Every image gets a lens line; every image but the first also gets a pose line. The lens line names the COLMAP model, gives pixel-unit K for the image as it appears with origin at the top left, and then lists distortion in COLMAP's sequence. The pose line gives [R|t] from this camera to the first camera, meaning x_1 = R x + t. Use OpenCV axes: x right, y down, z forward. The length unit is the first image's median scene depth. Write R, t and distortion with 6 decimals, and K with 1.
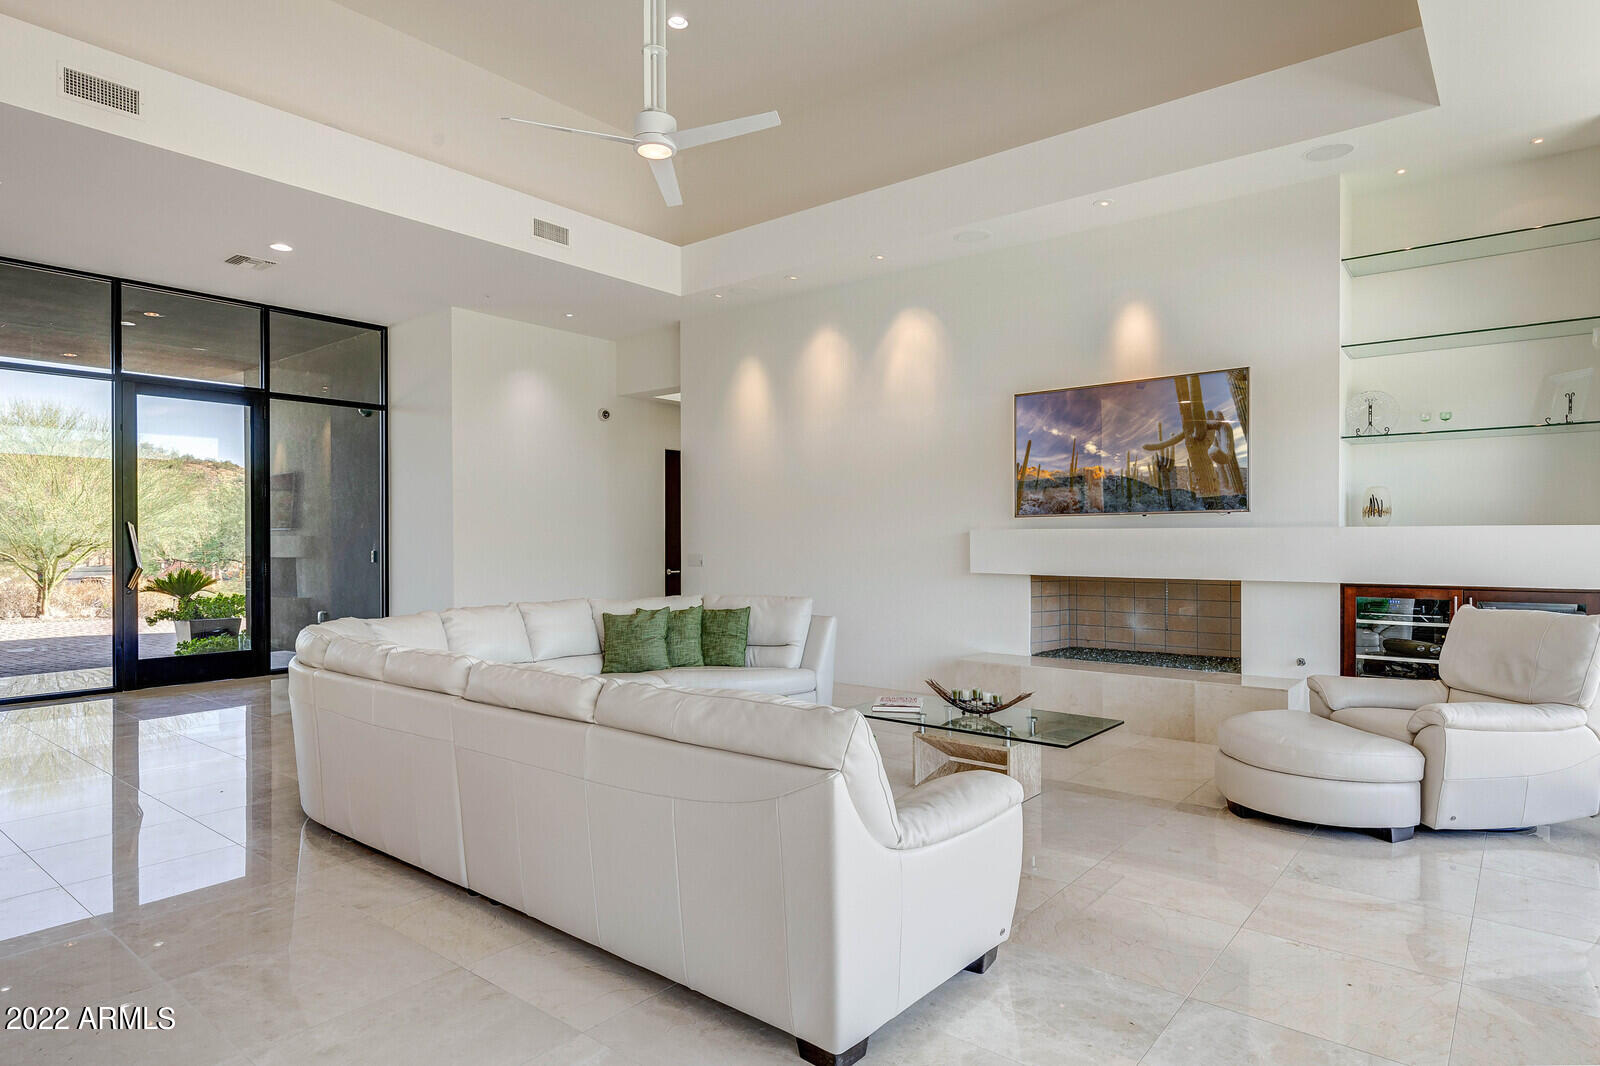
lens RADIAL K [[880.7, 0, 806.5], [0, 880.7, 544.0], [0, 0, 1]] dist [0.005683, 0.002793]
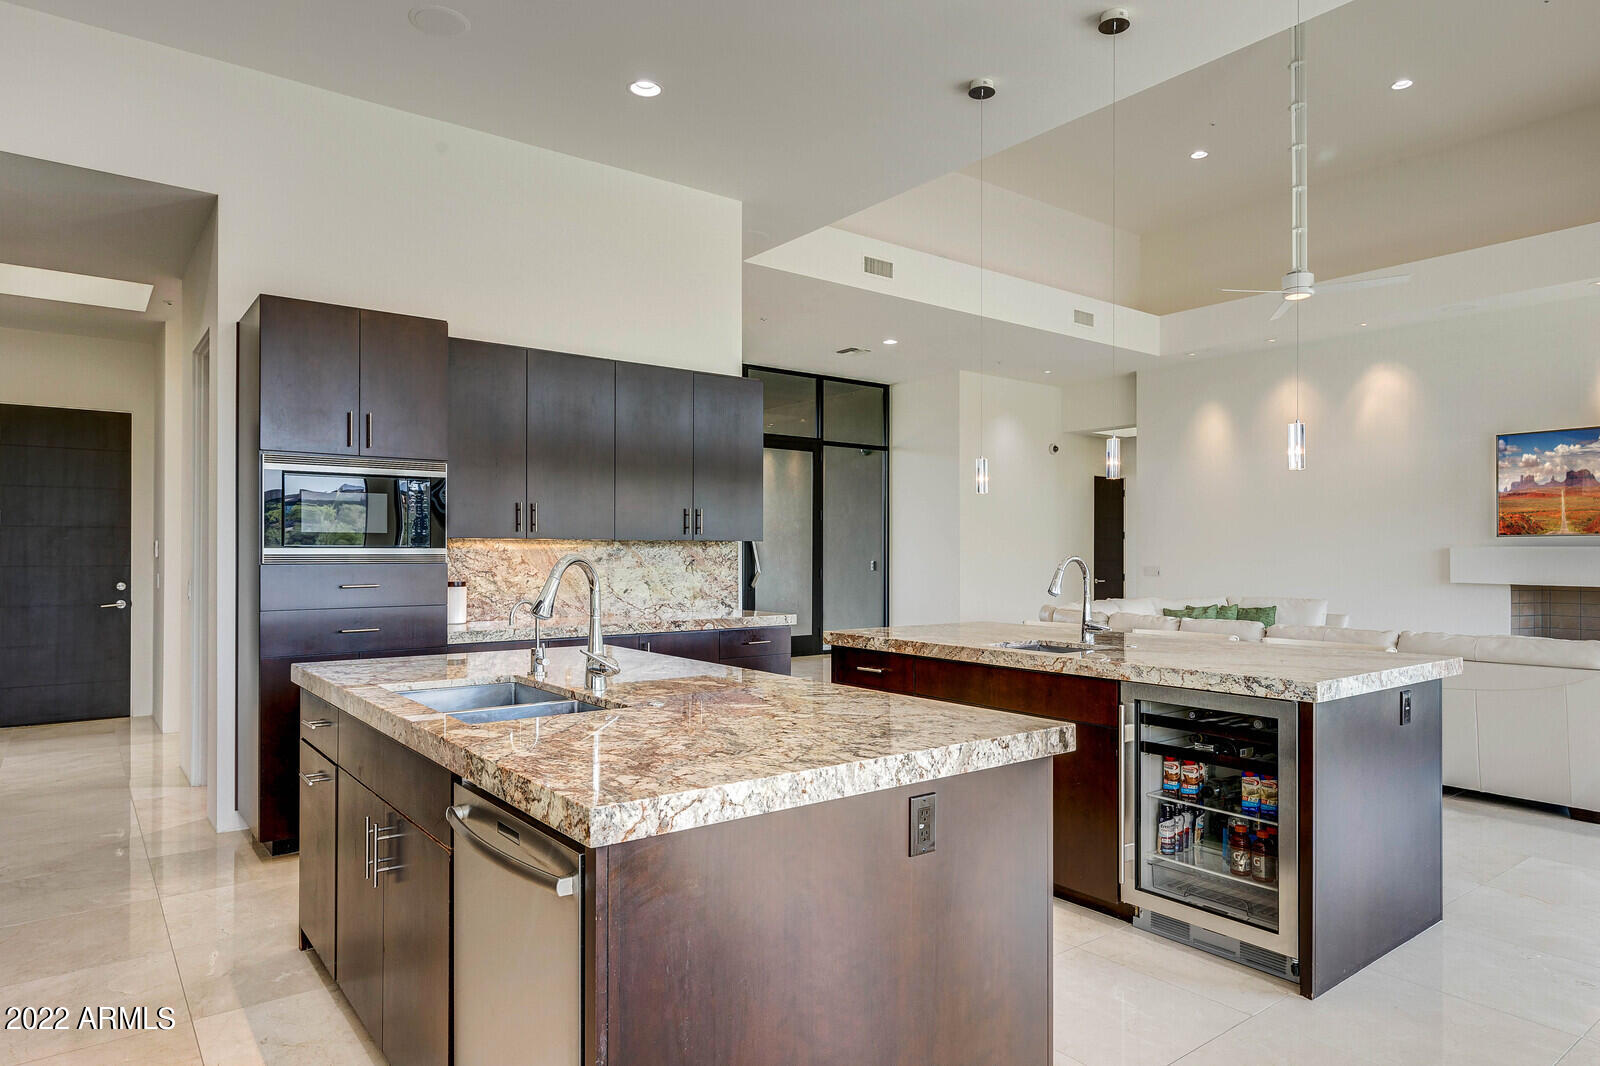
lens RADIAL K [[951.2, 0, 798.8], [0, 951.2, 536.7], [0, 0, 1]] dist [0.006014, 0.000271]
pose [[0.974007, -0.000618, -0.226519, -0.338461], [-0.004274, 0.999768, -0.021103, 0.001599], [0.226479, 0.021522, 0.973778, -0.411049]]
